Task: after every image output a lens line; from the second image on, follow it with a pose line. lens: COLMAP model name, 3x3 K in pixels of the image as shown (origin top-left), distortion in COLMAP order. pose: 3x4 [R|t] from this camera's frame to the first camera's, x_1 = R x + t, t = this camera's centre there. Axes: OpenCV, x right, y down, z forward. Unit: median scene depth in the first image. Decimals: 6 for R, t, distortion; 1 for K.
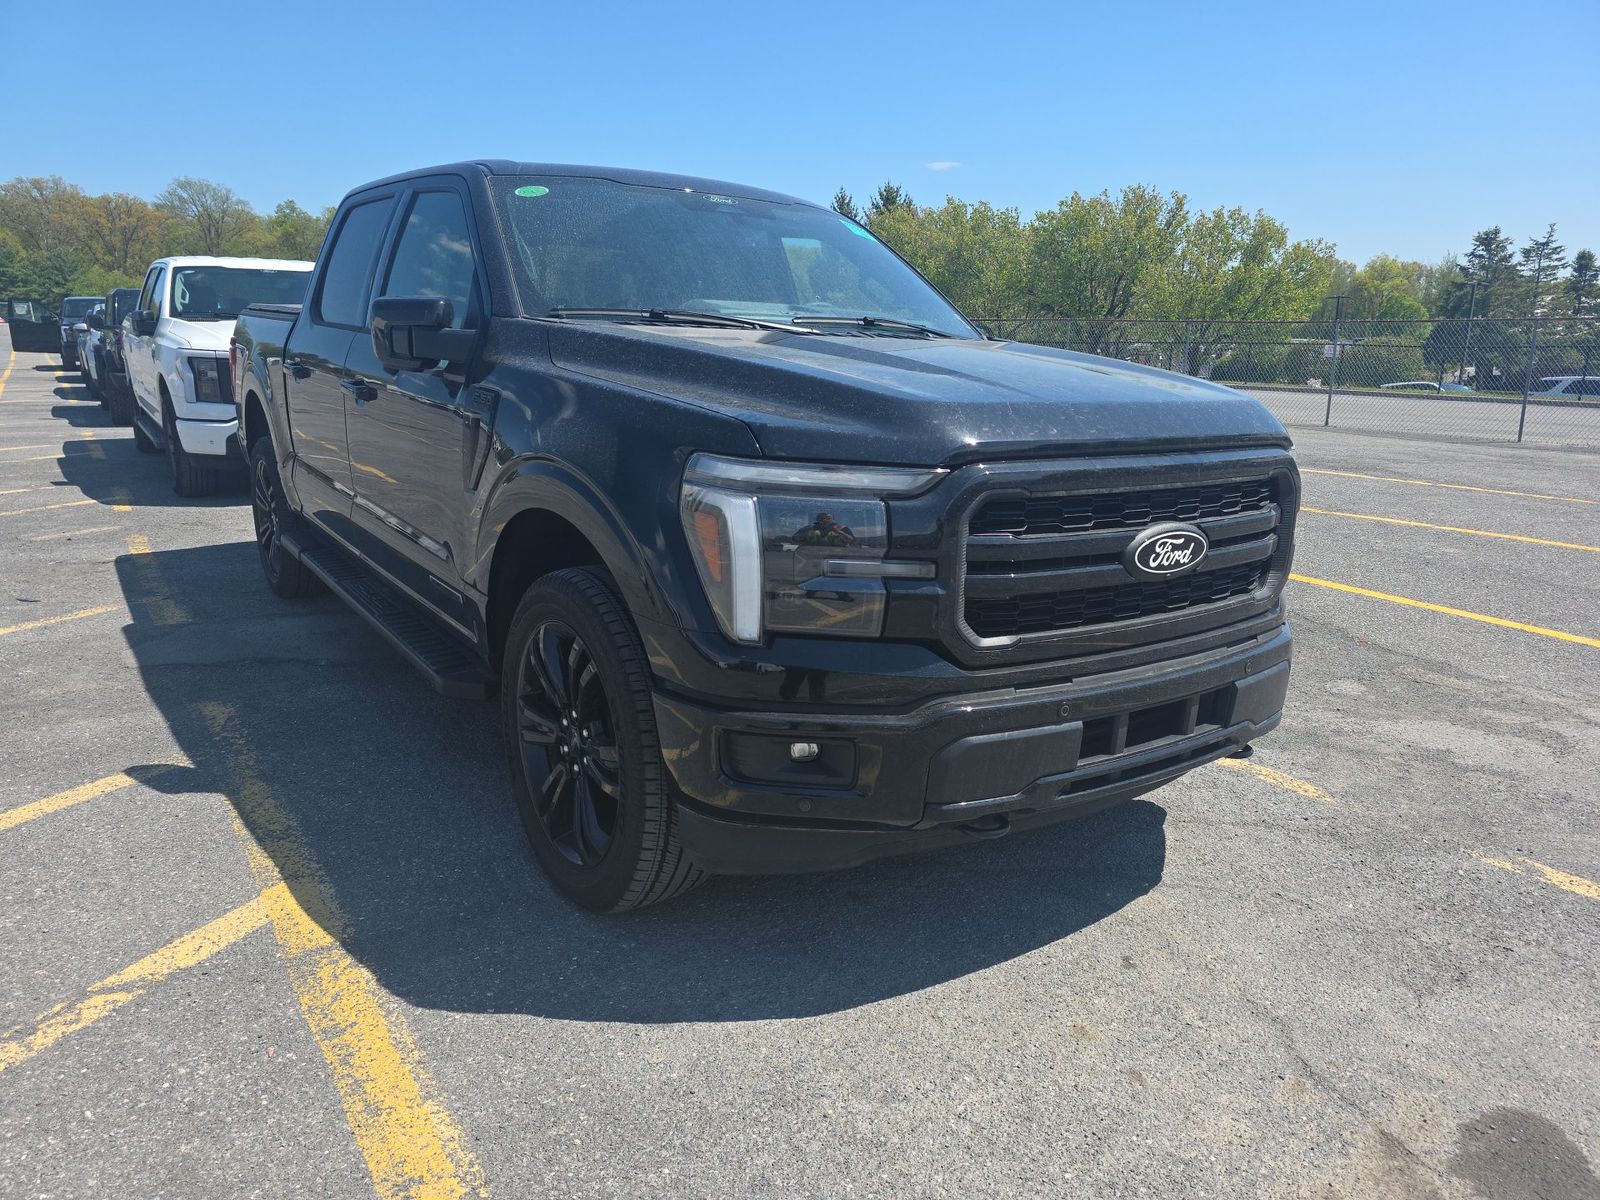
lens RADIAL K [[1076.6, 0, 792.3], [0, 1076.6, 588.6], [0, 0, 1]] dist [0.062566, -0.054788]
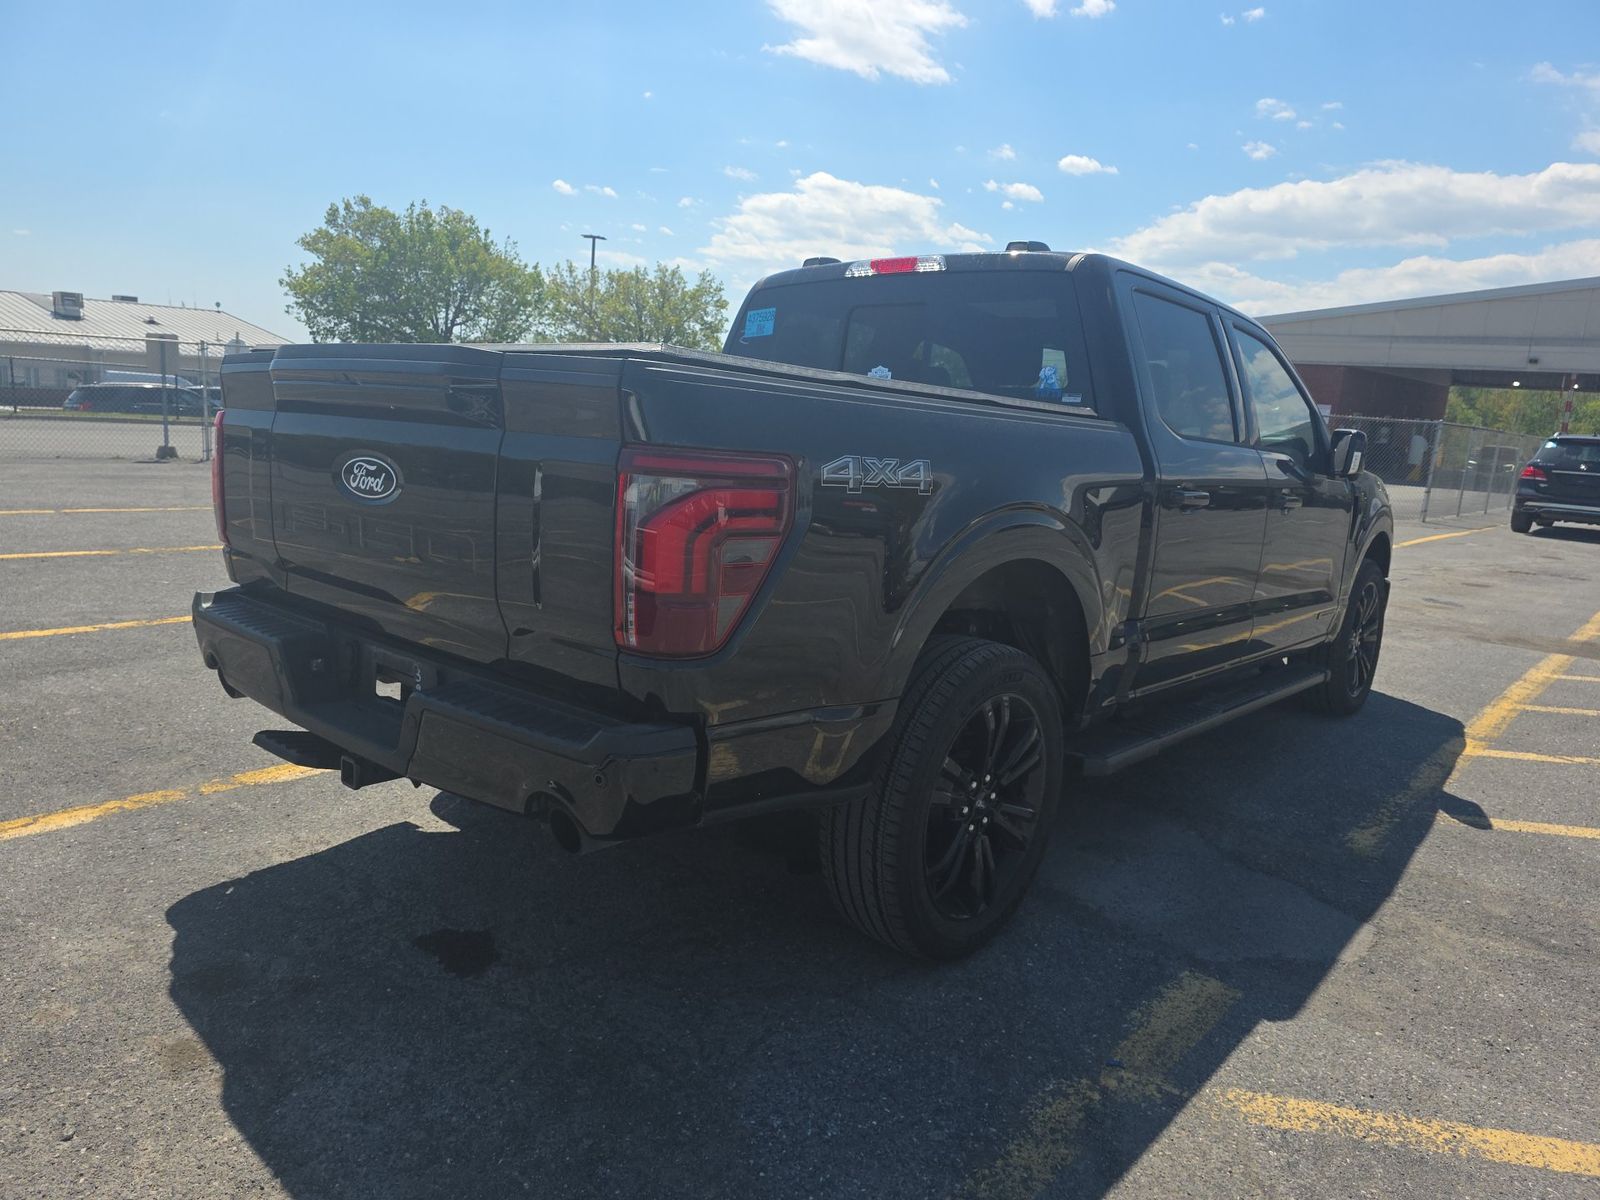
lens RADIAL K [[1076.6, 0, 792.3], [0, 1076.6, 588.6], [0, 0, 1]] dist [0.062566, -0.054788]
pose [[-0.241974, -0.189908, 0.951516, -2.232339], [0.154769, 0.960548, 0.231070, -0.700482], [-0.957859, 0.203179, -0.203036, 2.807418]]
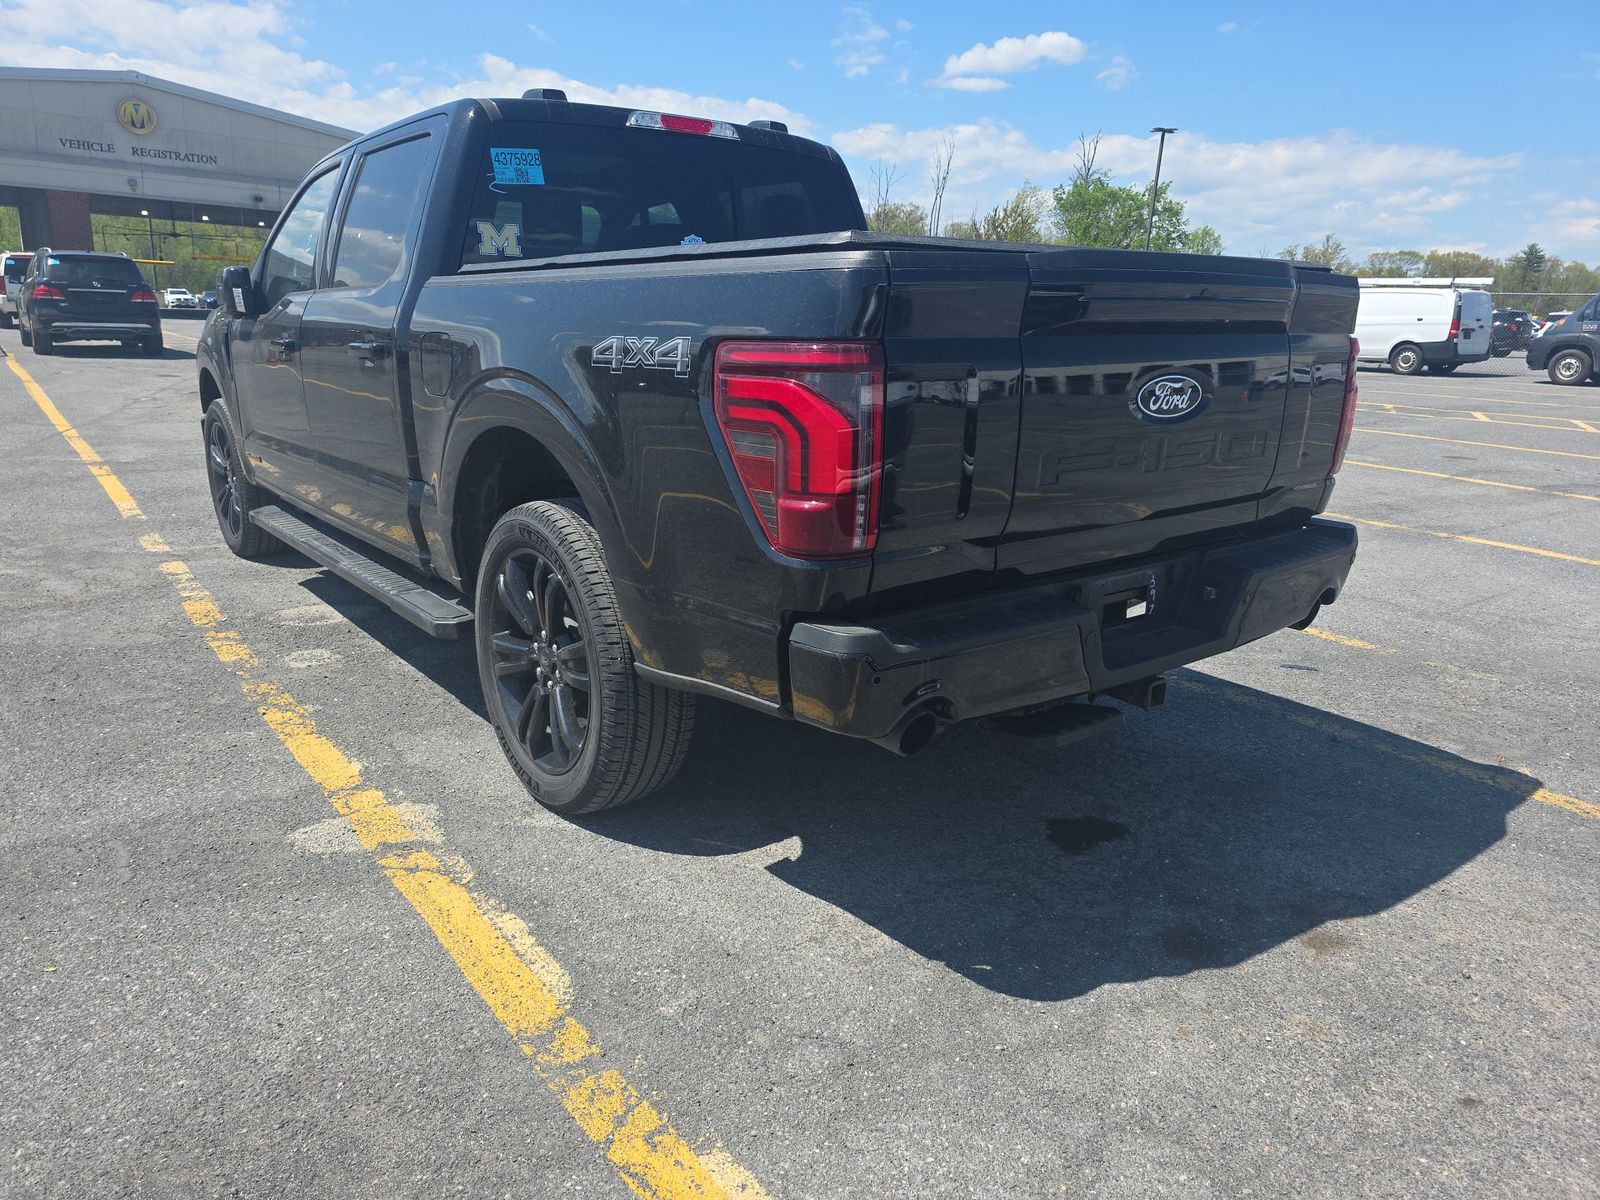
lens RADIAL K [[1077.9, 0, 800.0], [0, 1077.9, 600.0], [0, 0, 1]] dist [0.055330, -0.046331]
pose [[-0.997377, -0.034897, -0.063414, -0.700053], [-0.060843, 0.878764, 0.473362, -0.917705], [0.039207, 0.475978, -0.878583, 3.940787]]
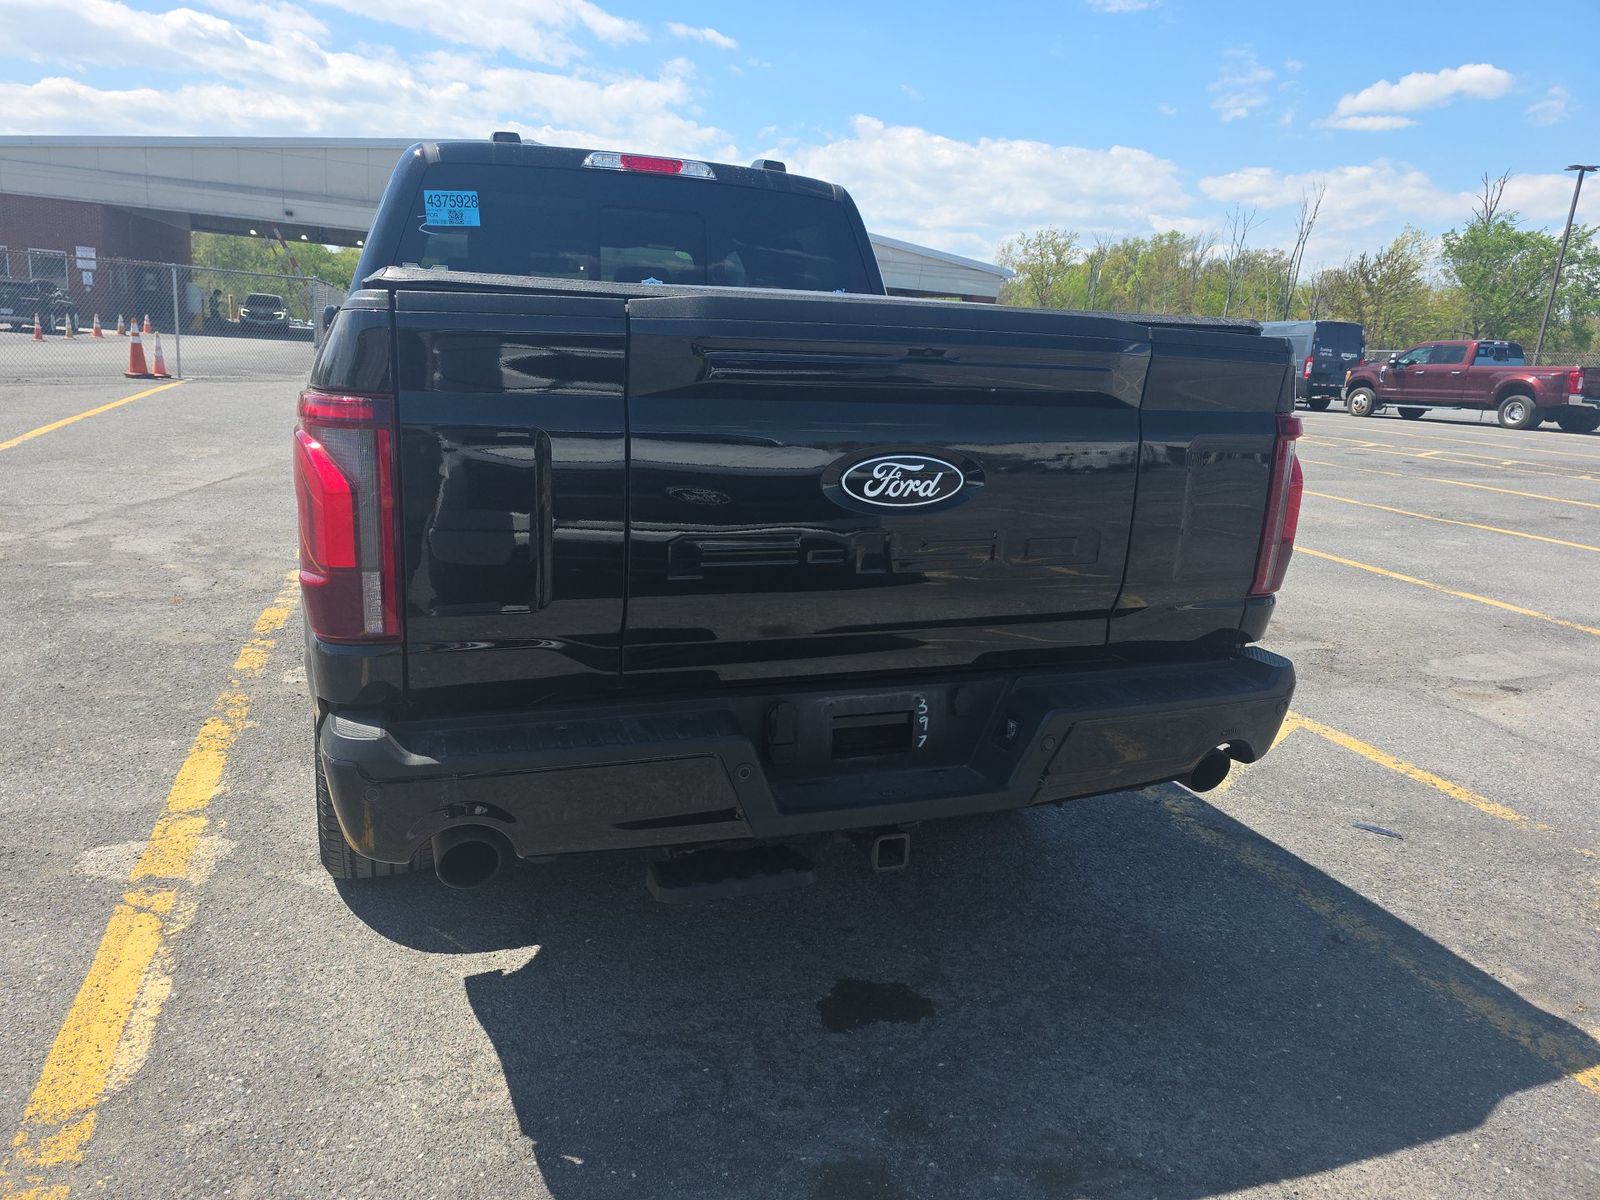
lens RADIAL K [[1076.6, 0, 792.3], [0, 1076.6, 588.6], [0, 0, 1]] dist [0.062566, -0.054788]
pose [[-0.964234, -0.129871, 0.231053, -1.222278], [-0.015198, 0.897386, 0.440984, -0.906442], [-0.264615, 0.421701, -0.867264, 3.722830]]
